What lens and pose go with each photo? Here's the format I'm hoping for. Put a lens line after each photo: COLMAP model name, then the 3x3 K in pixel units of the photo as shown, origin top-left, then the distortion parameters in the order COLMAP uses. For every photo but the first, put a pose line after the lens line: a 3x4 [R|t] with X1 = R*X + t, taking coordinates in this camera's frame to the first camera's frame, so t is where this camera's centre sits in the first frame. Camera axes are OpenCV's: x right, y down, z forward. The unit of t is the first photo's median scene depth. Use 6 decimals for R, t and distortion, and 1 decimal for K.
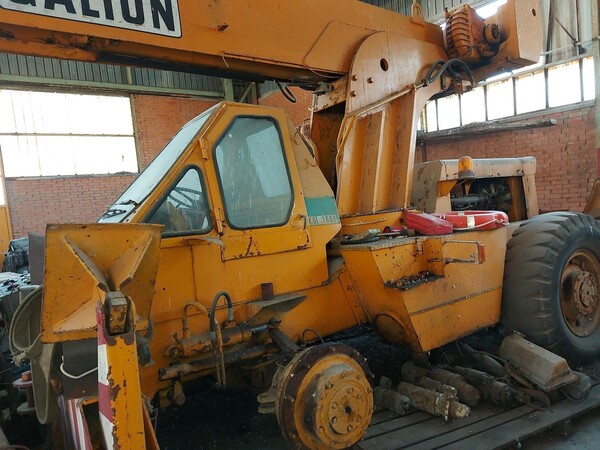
lens RADIAL K [[425.1, 0, 304.4], [0, 425.1, 227.1], [0, 0, 1]] dist [0.101326, -0.104696]
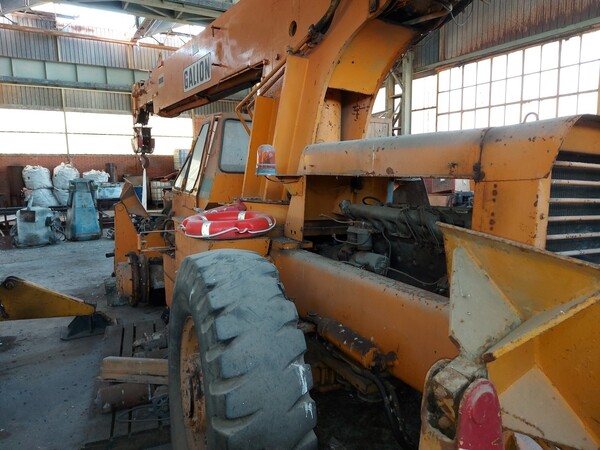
lens RADIAL K [[425.1, 0, 304.4], [0, 425.1, 227.1], [0, 0, 1]] dist [0.101326, -0.104696]
pose [[-0.098220, 0.221845, -0.970122, 1.111956], [-0.049057, 0.972572, 0.227372, -0.197741], [0.993955, 0.069924, -0.084643, 1.146383]]
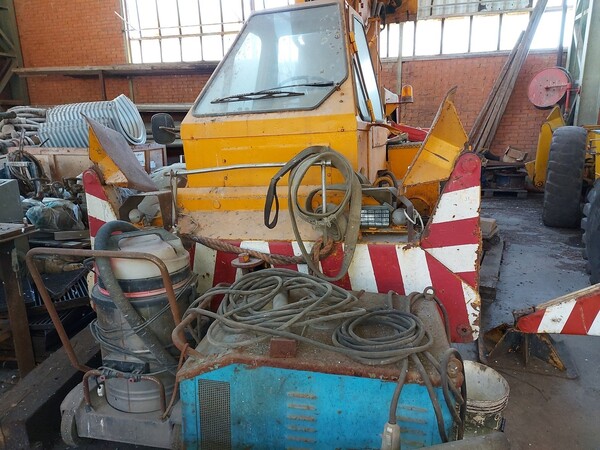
lens RADIAL K [[425.1, 0, 304.4], [0, 425.1, 227.1], [0, 0, 1]] dist [0.101326, -0.104696]
pose [[0.794190, -0.073591, 0.603196, -0.701978], [-0.006987, 0.991468, 0.130160, 0.095539], [-0.607629, -0.107586, 0.786901, 0.114527]]
